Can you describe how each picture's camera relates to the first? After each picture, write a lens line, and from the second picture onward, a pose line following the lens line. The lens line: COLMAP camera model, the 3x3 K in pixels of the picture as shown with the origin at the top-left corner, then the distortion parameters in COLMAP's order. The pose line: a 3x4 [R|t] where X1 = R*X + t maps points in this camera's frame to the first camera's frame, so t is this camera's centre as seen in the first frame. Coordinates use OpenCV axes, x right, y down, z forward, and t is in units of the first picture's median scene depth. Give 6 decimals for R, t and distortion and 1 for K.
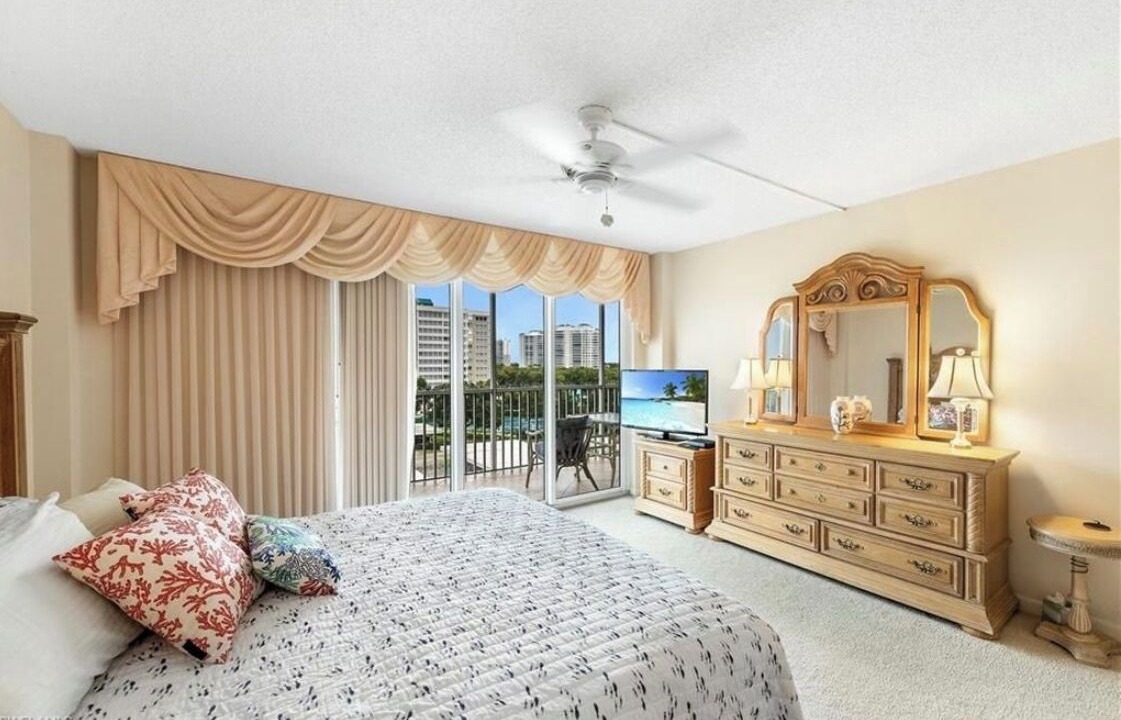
lens RADIAL K [[467.5, 0, 573.1], [0, 467.5, 362.4], [0, 0, 1]] dist [0.000162, 0.000097]
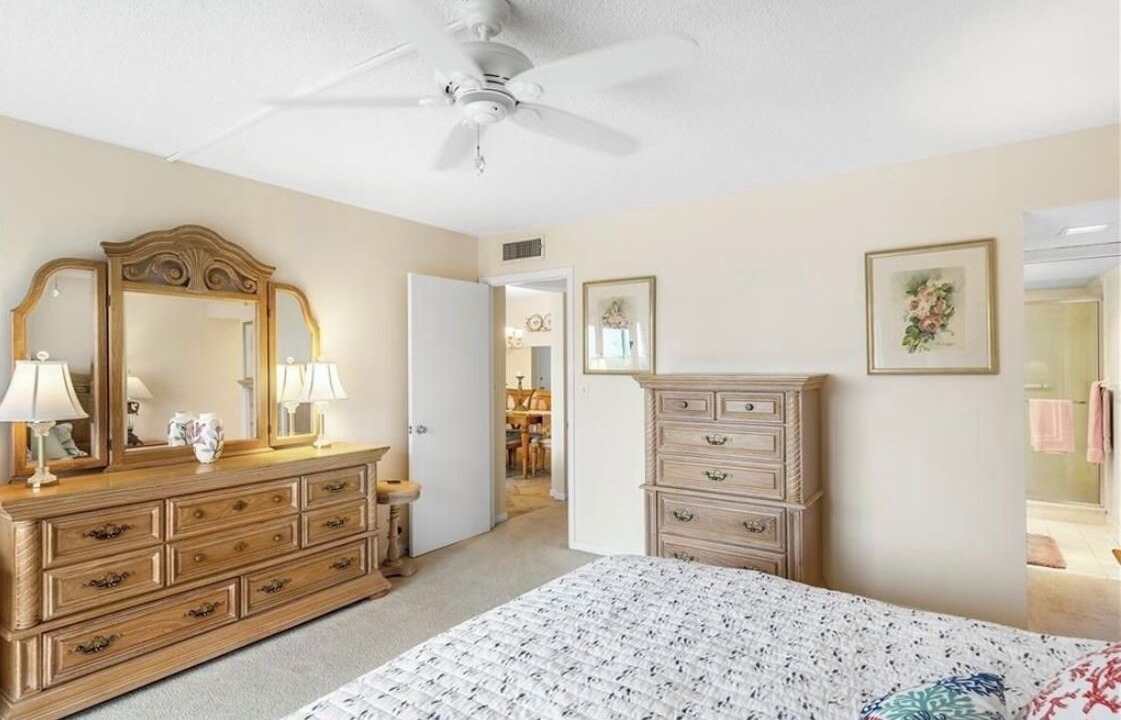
lens RADIAL K [[551.8, 0, 594.1], [0, 551.8, 366.3], [0, 0, 1]] dist [-0.001687, -0.000269]
pose [[-0.350443, 0.004116, 0.936575, -0.432696], [0.002706, 0.999991, -0.003382, 0.000566], [-0.936580, 0.001350, -0.350451, 0.649544]]
